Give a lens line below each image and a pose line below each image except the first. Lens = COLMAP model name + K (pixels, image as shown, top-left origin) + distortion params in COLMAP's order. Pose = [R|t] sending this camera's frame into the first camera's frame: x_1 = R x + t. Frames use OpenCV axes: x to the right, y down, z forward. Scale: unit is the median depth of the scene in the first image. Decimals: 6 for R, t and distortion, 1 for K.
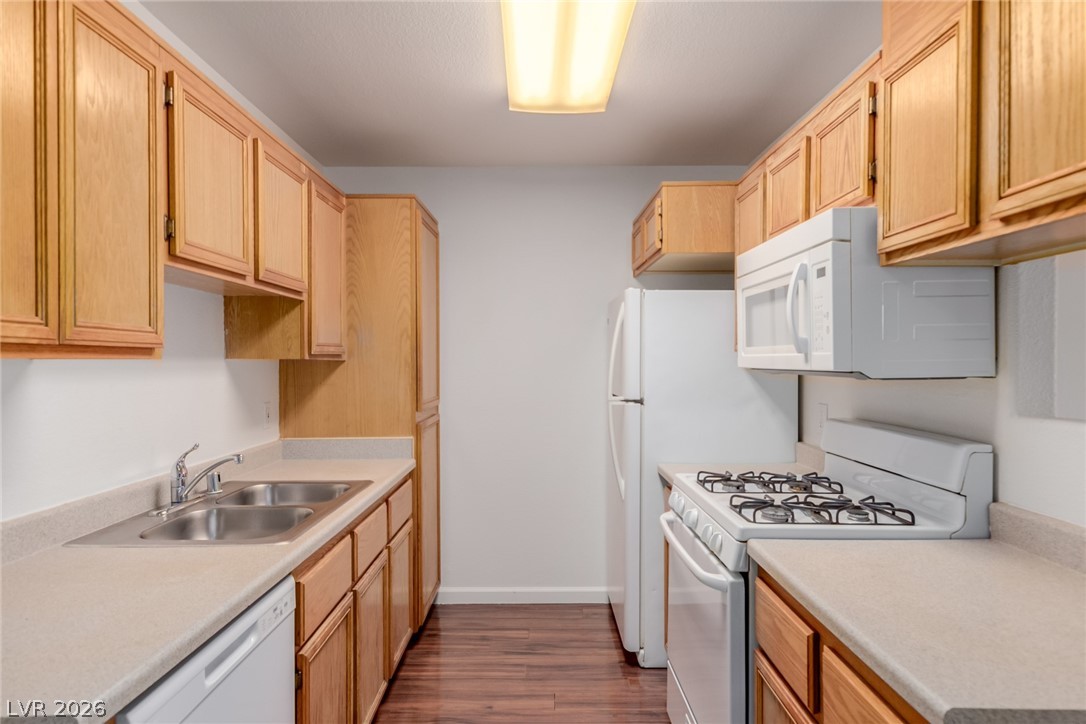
lens RADIAL K [[650.3, 0, 538.5], [0, 650.3, 362.7], [0, 0, 1]] dist [0.026322, -0.007250]
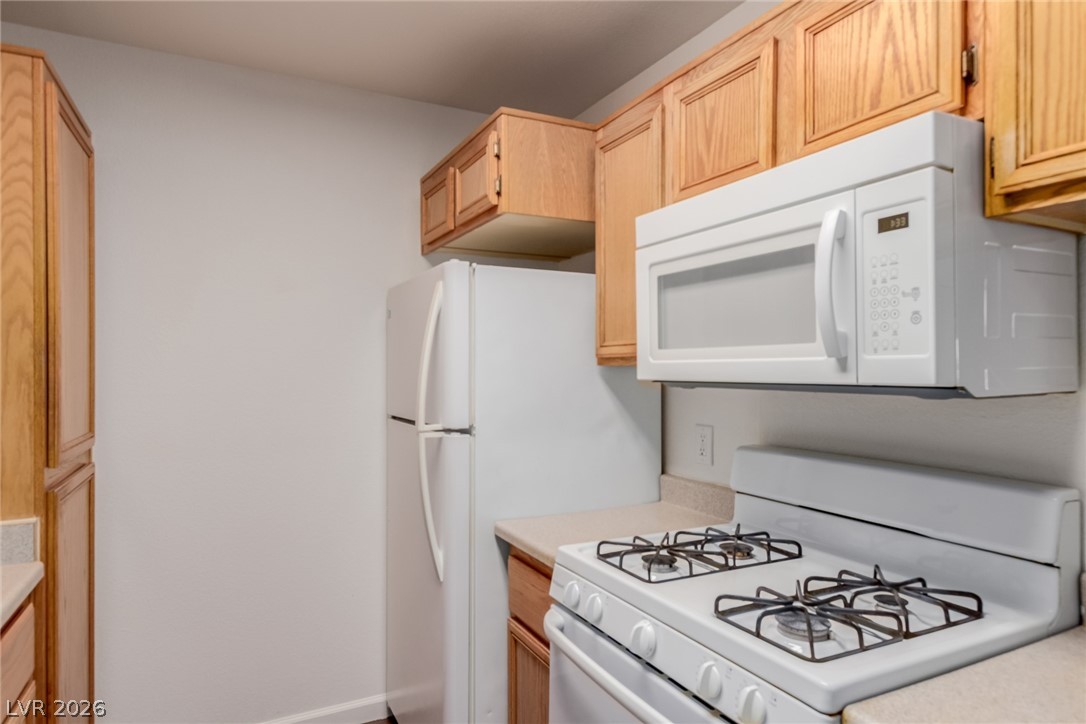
lens RADIAL K [[650.3, 0, 549.1], [0, 650.3, 366.1], [0, 0, 1]] dist [0.026322, -0.007250]
pose [[0.887738, 0.001717, 0.460346, -0.082201], [0.002751, 0.999955, -0.009035, -0.000551], [-0.460341, 0.009287, 0.887694, 0.388979]]
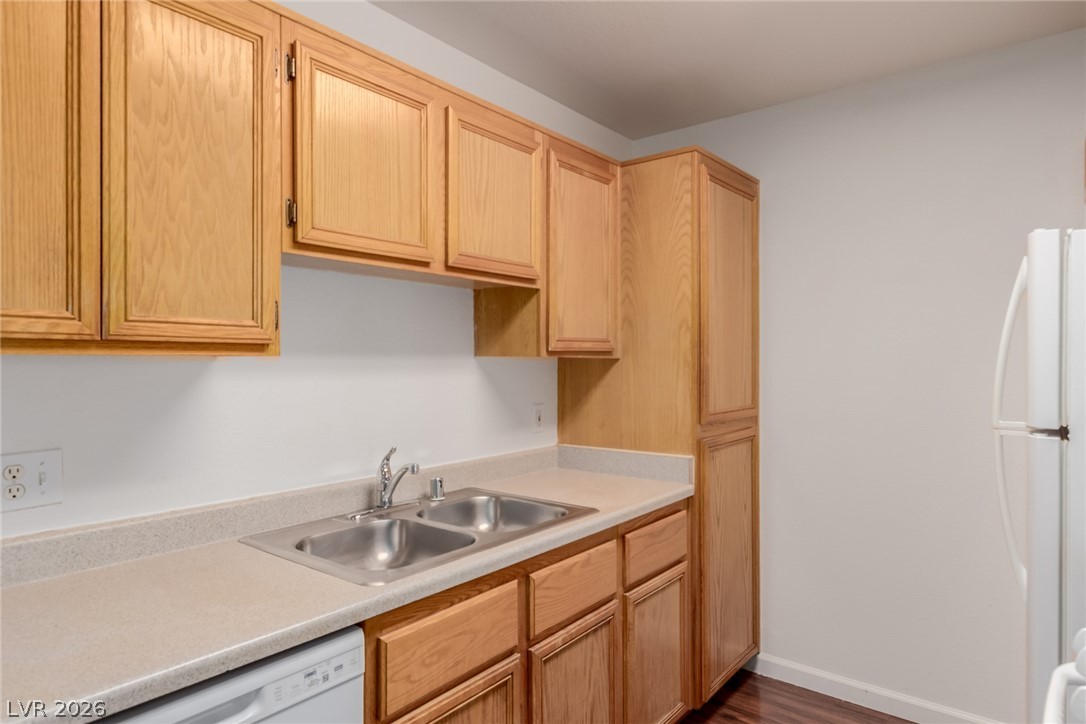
lens RADIAL K [[650.3, 0, 535.7], [0, 650.3, 358.4], [0, 0, 1]] dist [0.026322, -0.007250]
pose [[0.783127, 0.000883, -0.621861, 0.164001], [-0.003618, 0.999989, -0.003135, -0.000238], [0.621851, 0.004705, 0.783121, 0.301204]]
